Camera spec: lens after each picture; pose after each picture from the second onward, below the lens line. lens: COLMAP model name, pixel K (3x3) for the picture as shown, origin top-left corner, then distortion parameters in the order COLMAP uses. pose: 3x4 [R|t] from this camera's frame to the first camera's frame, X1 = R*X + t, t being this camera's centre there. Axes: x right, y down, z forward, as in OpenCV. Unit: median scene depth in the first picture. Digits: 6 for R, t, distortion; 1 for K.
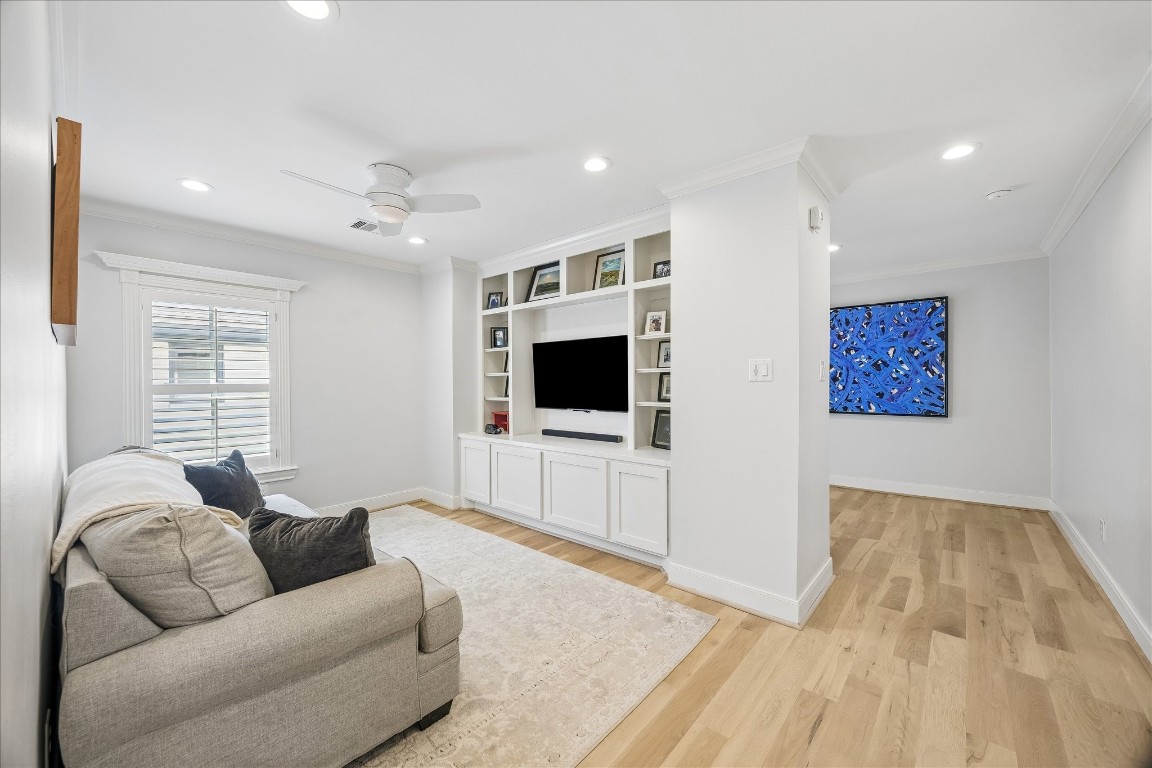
lens RADIAL K [[438.4, 0, 583.1], [0, 438.4, 378.2], [0, 0, 1]] dist [0.001129, 0.000502]
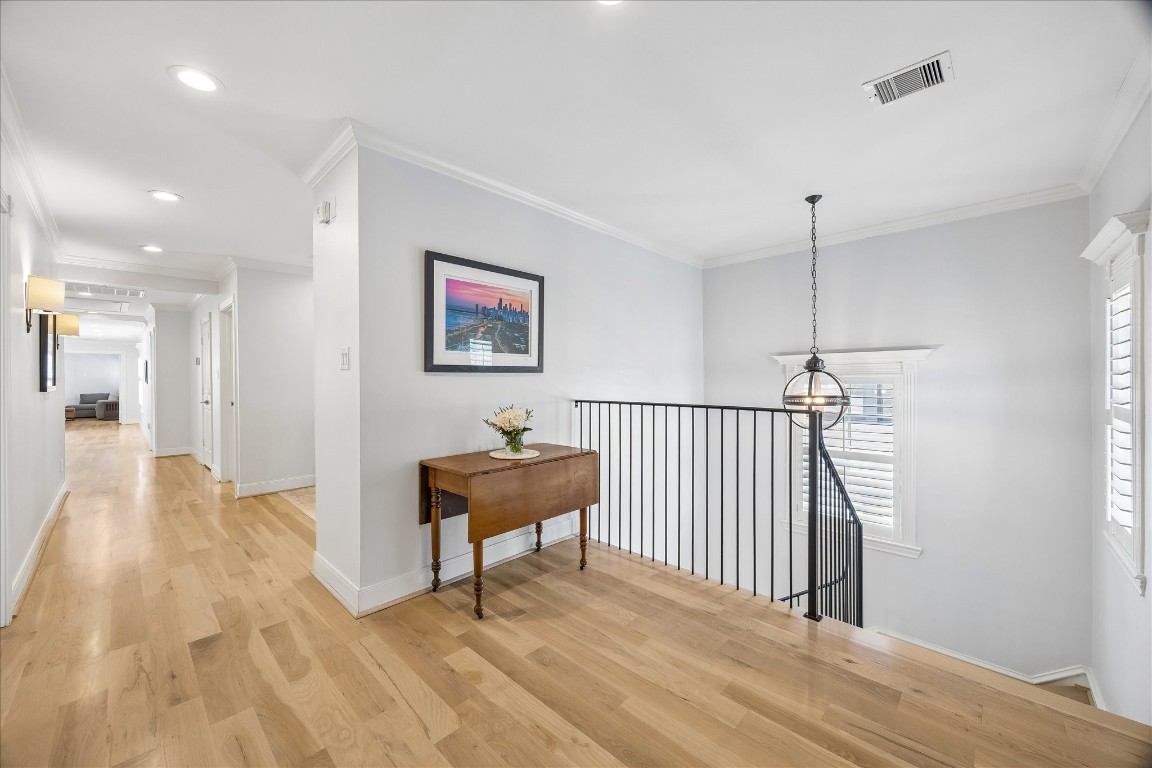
lens RADIAL K [[438.4, 0, 575.9], [0, 438.4, 380.0], [0, 0, 1]] dist [0.001129, 0.000502]
pose [[-0.045913, 0.004859, -0.998934, 1.608082], [0.008687, 0.999952, 0.004465, 0.018010], [0.998908, -0.008473, -0.045953, 1.704876]]
